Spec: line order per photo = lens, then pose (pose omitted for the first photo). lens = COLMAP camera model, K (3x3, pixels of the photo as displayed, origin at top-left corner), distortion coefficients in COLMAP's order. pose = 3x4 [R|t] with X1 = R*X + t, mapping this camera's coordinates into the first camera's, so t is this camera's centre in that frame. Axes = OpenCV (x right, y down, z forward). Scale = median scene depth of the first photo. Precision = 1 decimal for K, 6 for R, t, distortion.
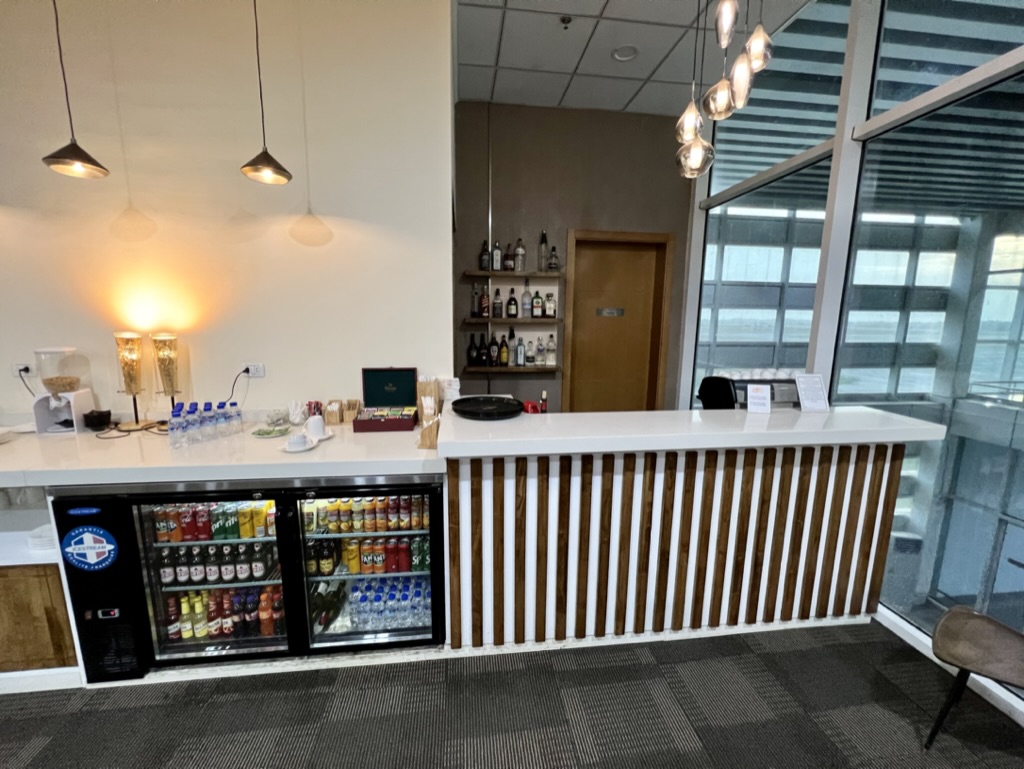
lens RADIAL K [[415.7, 0, 512.9], [0, 415.7, 386.7], [0, 0, 1]] dist [0.000210, -0.000098]
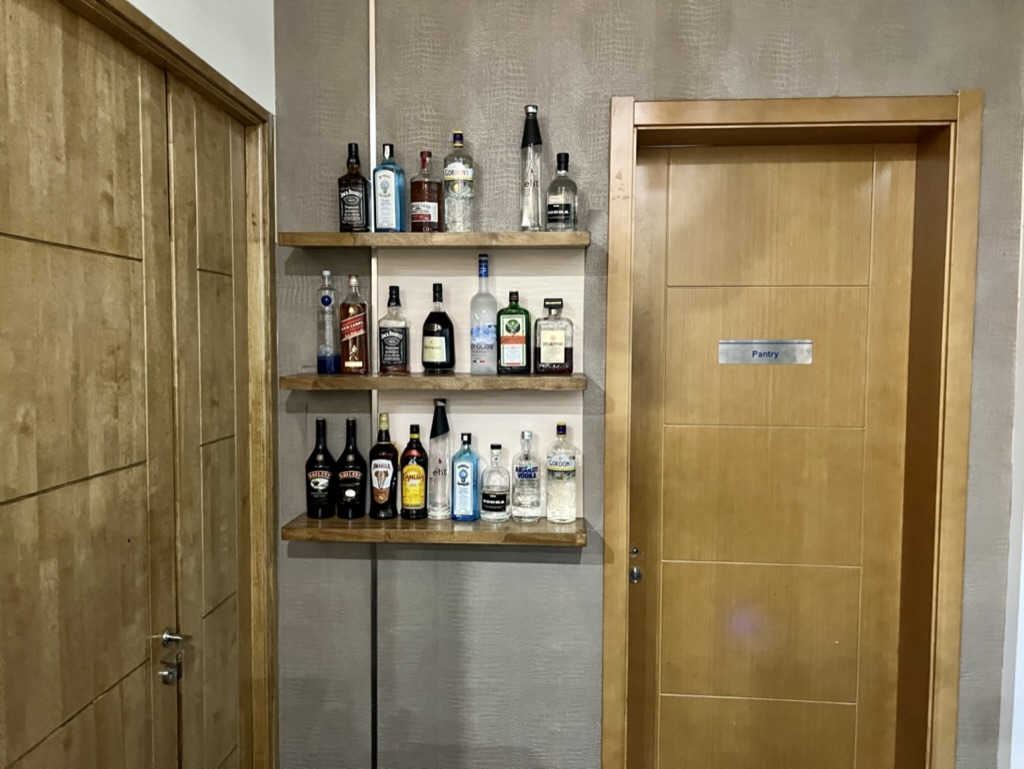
lens RADIAL K [[783.3, 0, 512.2], [0, 783.3, 384.7], [0, 0, 1]] dist [0.045510, -0.034048]
pose [[0.983601, 0.005504, -0.180274, 0.169328], [-0.022948, 0.995230, -0.094823, -0.101321], [0.178892, 0.097405, 0.979035, 0.415946]]
